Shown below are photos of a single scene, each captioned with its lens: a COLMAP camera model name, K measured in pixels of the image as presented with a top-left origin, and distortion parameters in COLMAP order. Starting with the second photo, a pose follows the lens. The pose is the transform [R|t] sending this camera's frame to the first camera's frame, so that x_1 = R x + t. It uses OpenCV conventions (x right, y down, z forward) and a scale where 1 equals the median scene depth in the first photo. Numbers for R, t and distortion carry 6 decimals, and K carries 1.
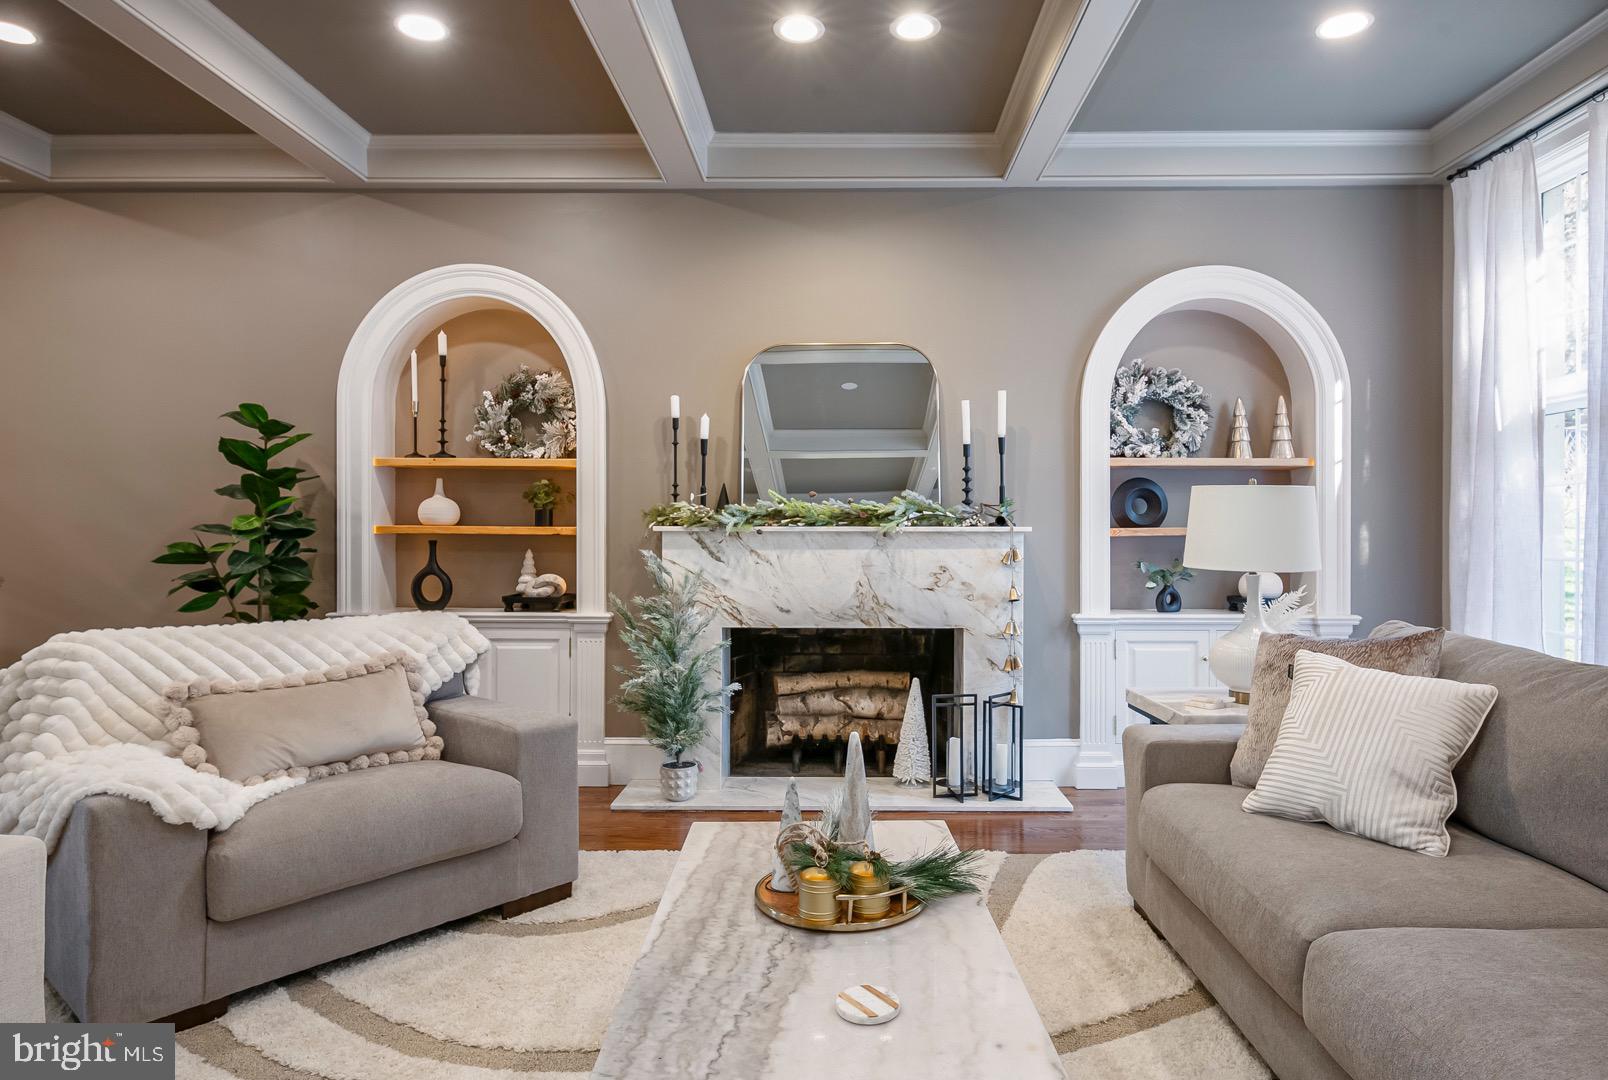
lens RADIAL K [[879.9, 0, 846.2], [0, 879.9, 548.6], [0, 0, 1]] dist [0.000312, 0.000322]
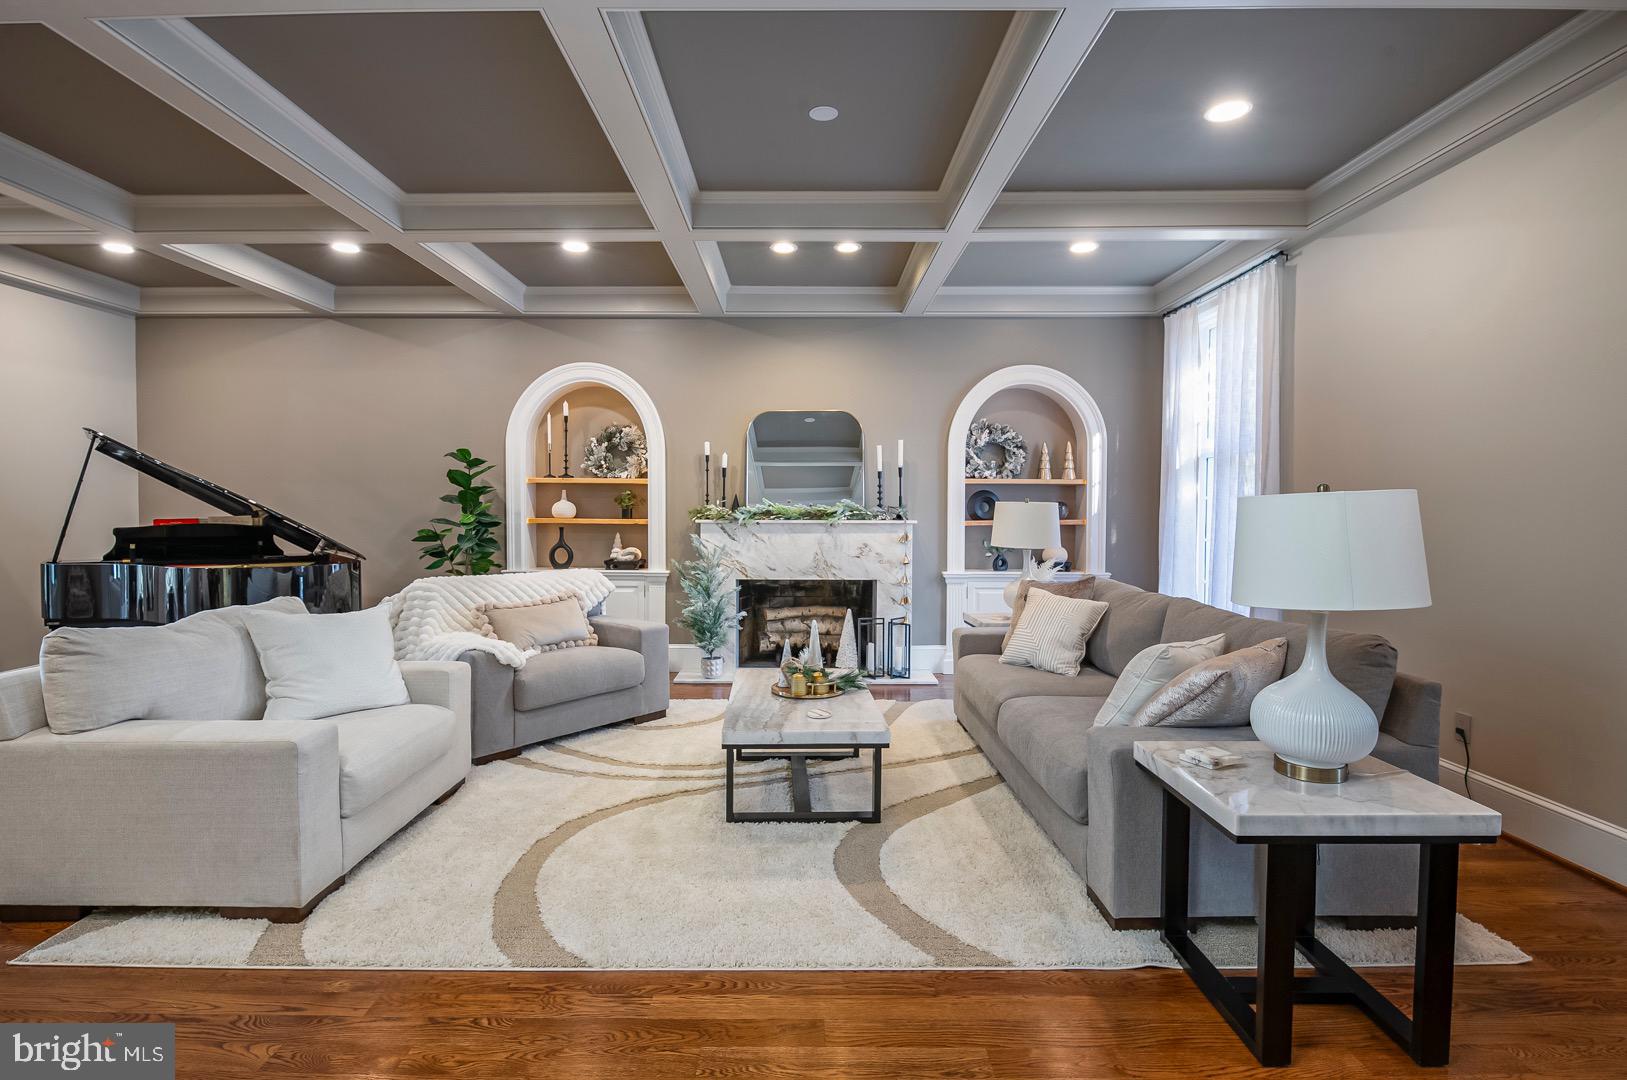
lens RADIAL K [[795.7, 0, 808.1], [0, 795.7, 536.9], [0, 0, 1]] dist [0.001042, -0.007703]
pose [[0.999978, 0.001779, 0.006441, -0.010590], [-0.001927, 0.999732, 0.023072, -0.028562], [-0.006398, -0.023084, 0.999713, -0.549160]]
